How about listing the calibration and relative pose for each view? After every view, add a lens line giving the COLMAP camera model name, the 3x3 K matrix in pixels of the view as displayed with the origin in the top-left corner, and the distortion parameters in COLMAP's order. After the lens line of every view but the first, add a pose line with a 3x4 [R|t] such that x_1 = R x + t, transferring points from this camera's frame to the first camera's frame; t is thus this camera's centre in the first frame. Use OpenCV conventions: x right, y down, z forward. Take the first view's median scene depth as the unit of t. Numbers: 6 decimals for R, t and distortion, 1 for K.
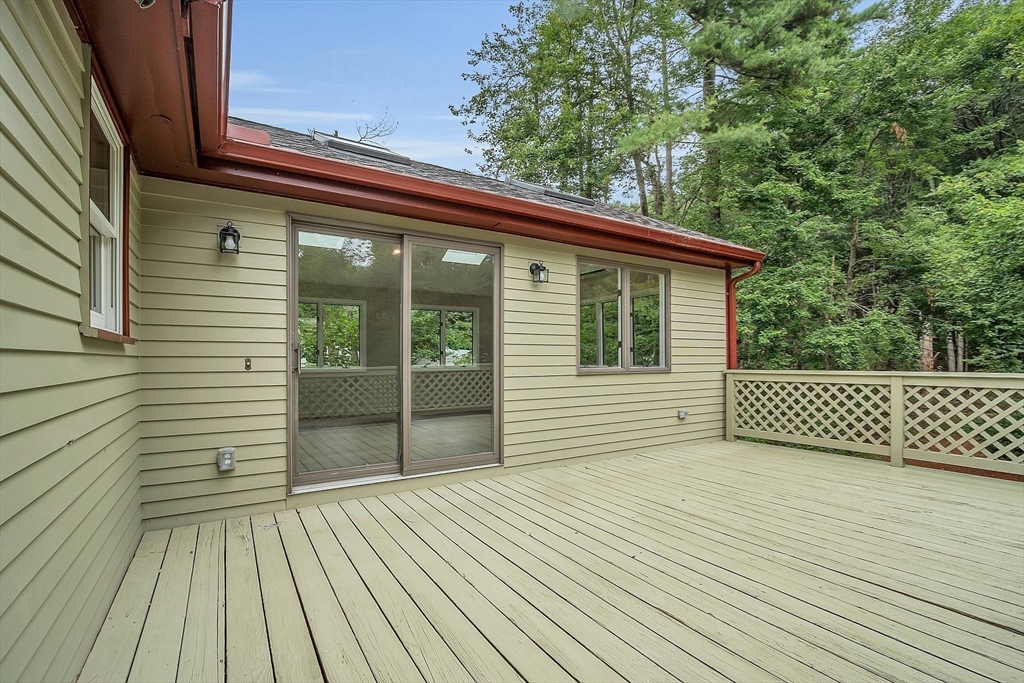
lens RADIAL K [[461.7, 0, 510.9], [0, 461.7, 350.9], [0, 0, 1]] dist [-0.015532, 0.000306]
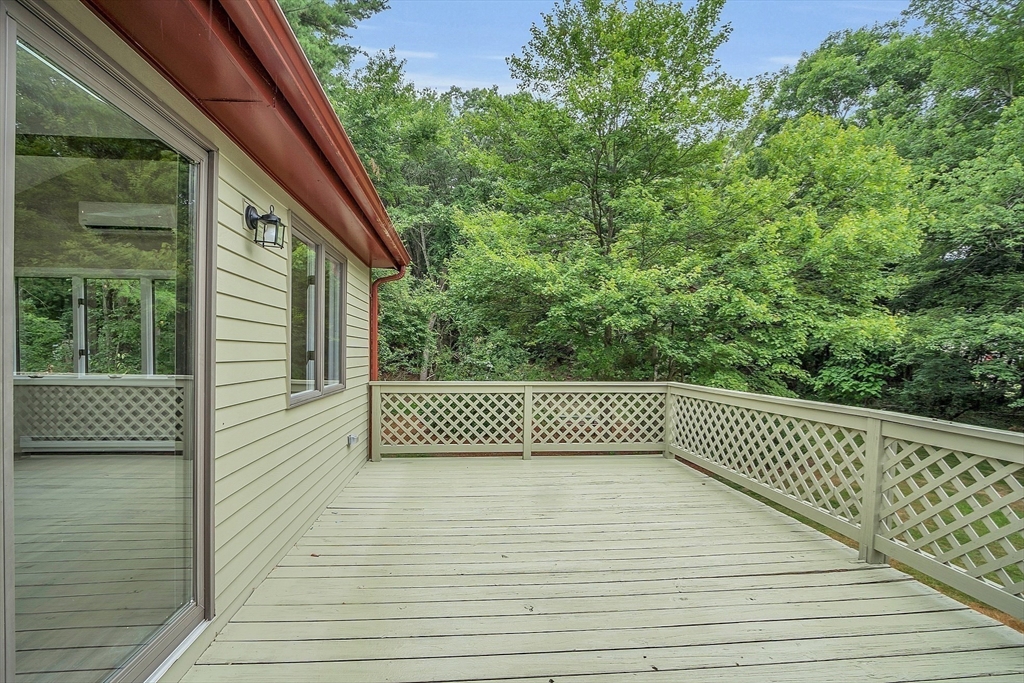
lens RADIAL K [[461.7, 0, 503.2], [0, 461.7, 356.0], [0, 0, 1]] dist [-0.015532, 0.000306]
pose [[0.444930, 0.005485, 0.895549, -0.281246], [-0.031940, 0.999442, 0.009748, -0.032578], [-0.894996, -0.032941, 0.444857, 0.495982]]
